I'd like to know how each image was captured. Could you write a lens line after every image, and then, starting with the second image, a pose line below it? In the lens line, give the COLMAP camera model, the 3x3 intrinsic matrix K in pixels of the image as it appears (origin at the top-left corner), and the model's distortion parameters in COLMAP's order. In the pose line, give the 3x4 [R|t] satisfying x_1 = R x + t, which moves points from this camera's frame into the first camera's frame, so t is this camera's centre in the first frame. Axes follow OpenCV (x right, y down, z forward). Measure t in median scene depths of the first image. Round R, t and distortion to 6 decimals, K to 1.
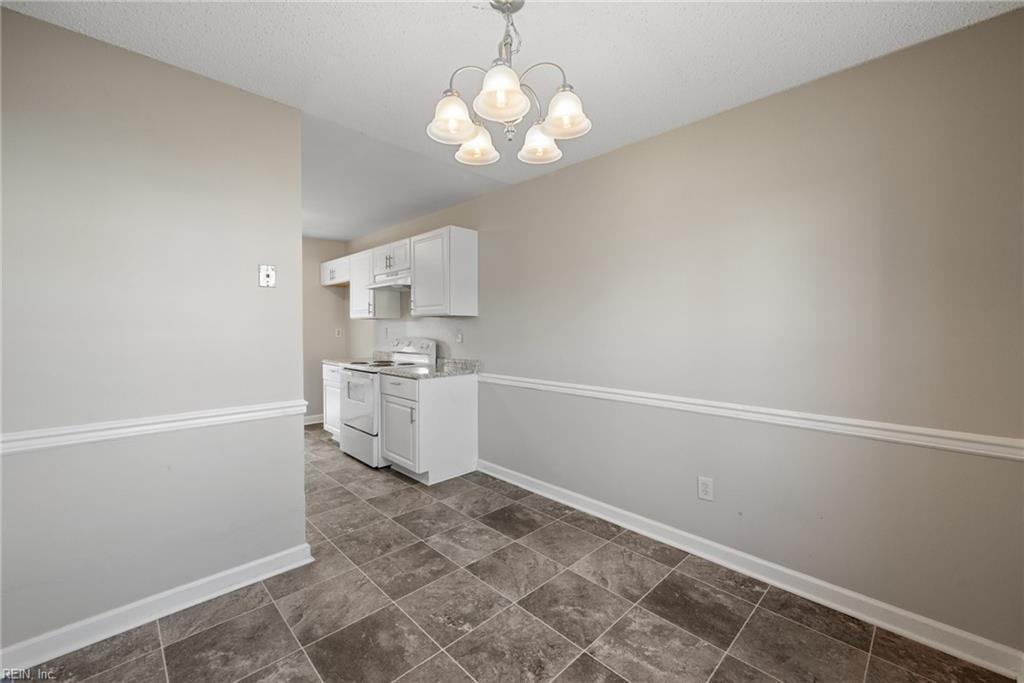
lens RADIAL K [[412.8, 0, 496.7], [0, 412.8, 331.8], [0, 0, 1]] dist [0.006817, -0.000458]
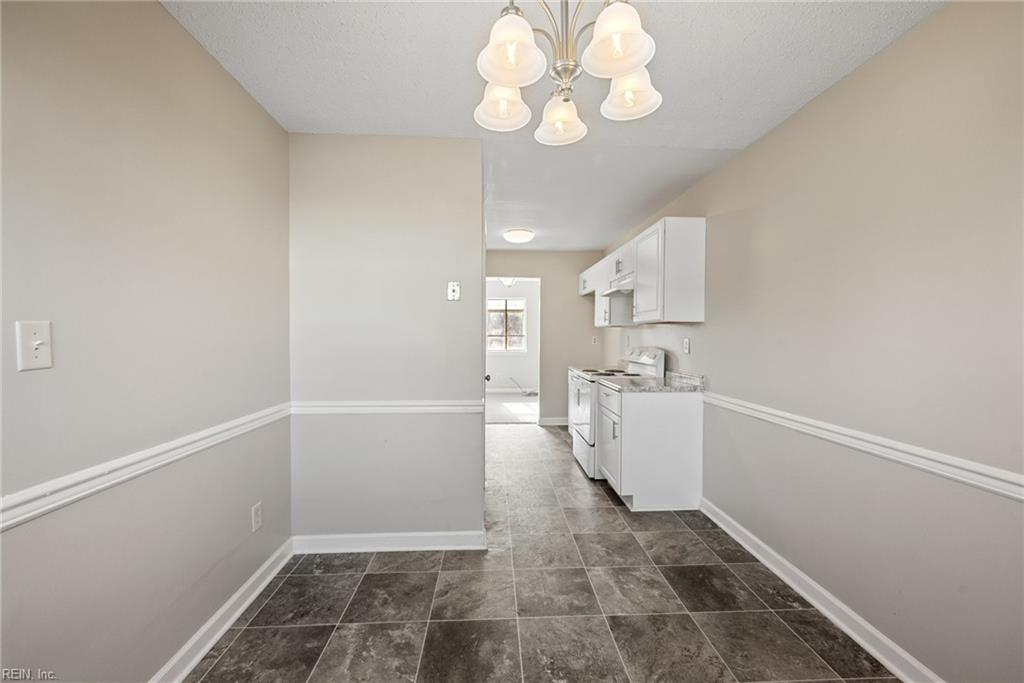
lens RADIAL K [[412.8, 0, 516.5], [0, 412.8, 337.0], [0, 0, 1]] dist [0.006817, -0.000458]
pose [[0.765703, 0.006302, -0.643163, 0.244028], [-0.009946, 0.999948, -0.002042, -0.003536], [0.643117, 0.007960, 0.765726, 0.163801]]
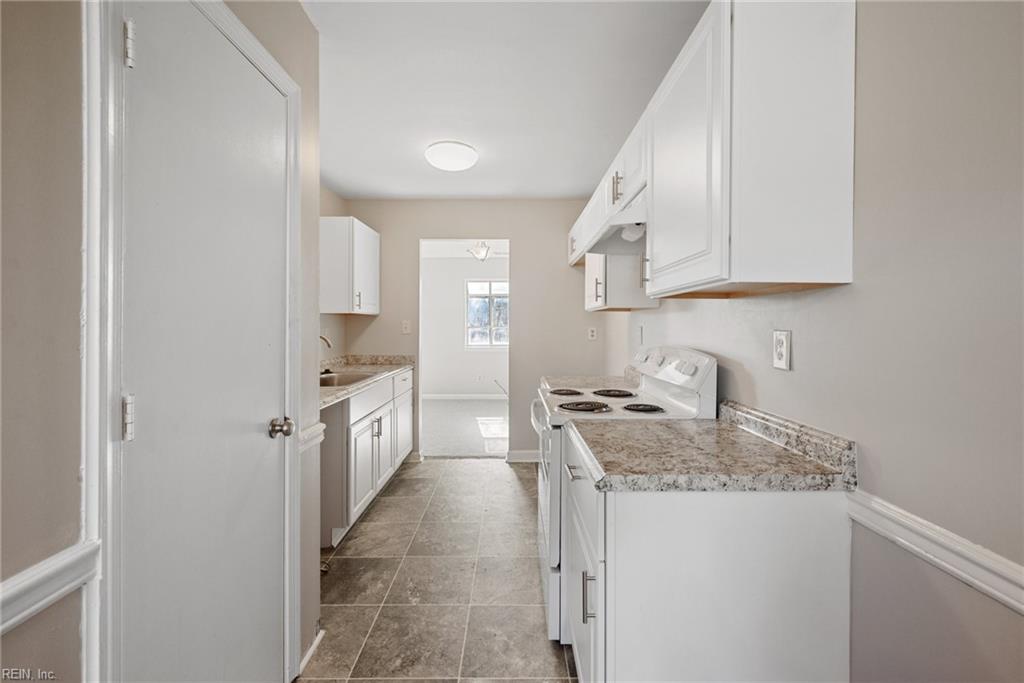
lens RADIAL K [[412.8, 0, 525.9], [0, 412.8, 325.3], [0, 0, 1]] dist [0.006817, -0.000458]
pose [[0.748141, 0.000015, -0.663540, -0.029771], [-0.009891, 0.999889, -0.011129, -0.004763], [0.663466, 0.014890, 0.748058, 0.799711]]
